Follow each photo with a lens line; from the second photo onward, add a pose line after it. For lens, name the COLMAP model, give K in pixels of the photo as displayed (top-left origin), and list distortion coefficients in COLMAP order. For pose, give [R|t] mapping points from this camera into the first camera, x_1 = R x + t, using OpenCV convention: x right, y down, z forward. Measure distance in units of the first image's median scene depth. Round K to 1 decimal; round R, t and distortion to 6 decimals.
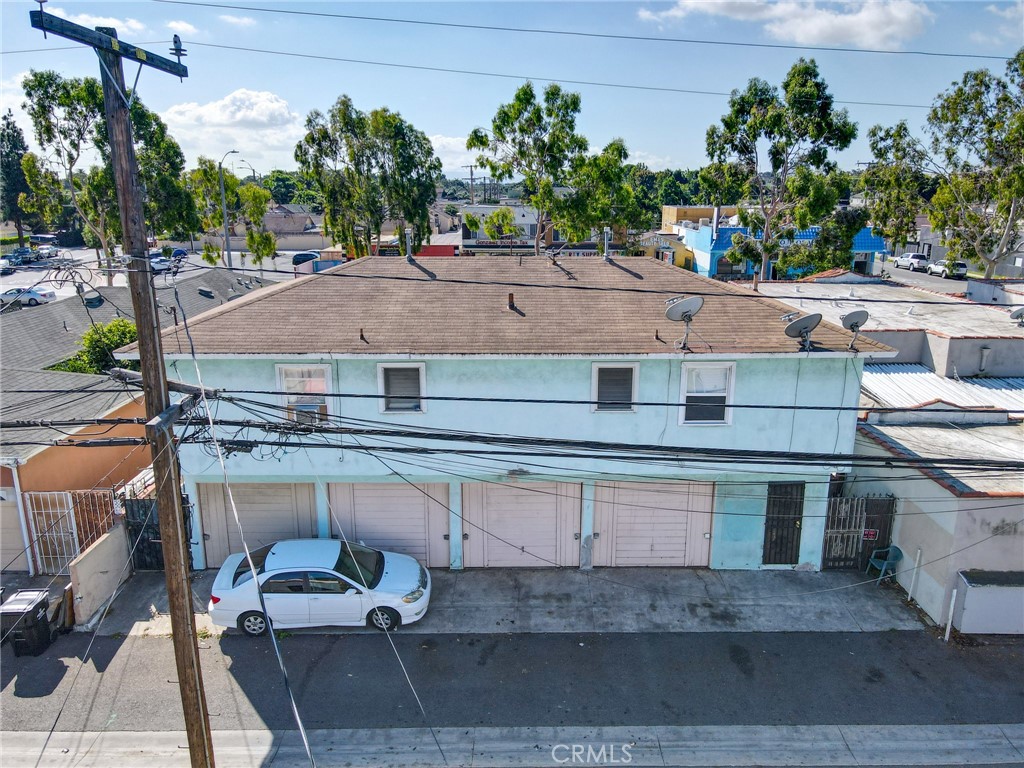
lens RADIAL K [[744.1, 0, 512.0], [0, 744.1, 384.0], [0, 0, 1]] dist [-0.002871, -0.000370]
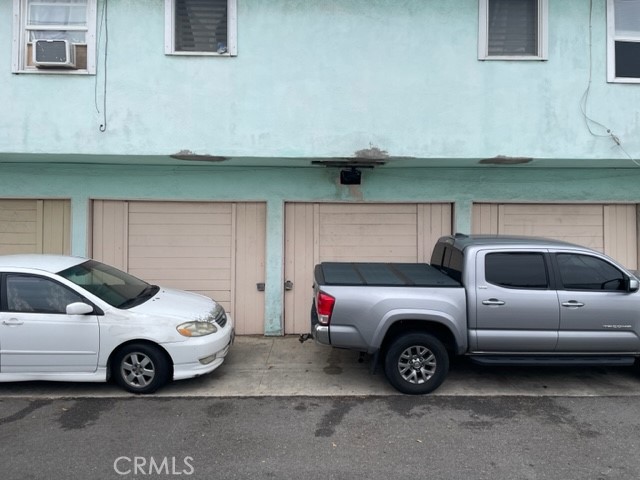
lens RADIAL K [[499.3, 0, 320.0], [0, 499.3, 240.0], [0, 0, 1]] dist [0.014058, 0.001039]
pose [[0.999801, 0.006405, 0.018882, -0.047107], [-0.001623, 0.970007, -0.243072, 0.311705], [-0.019873, 0.242993, 0.969824, 0.606766]]
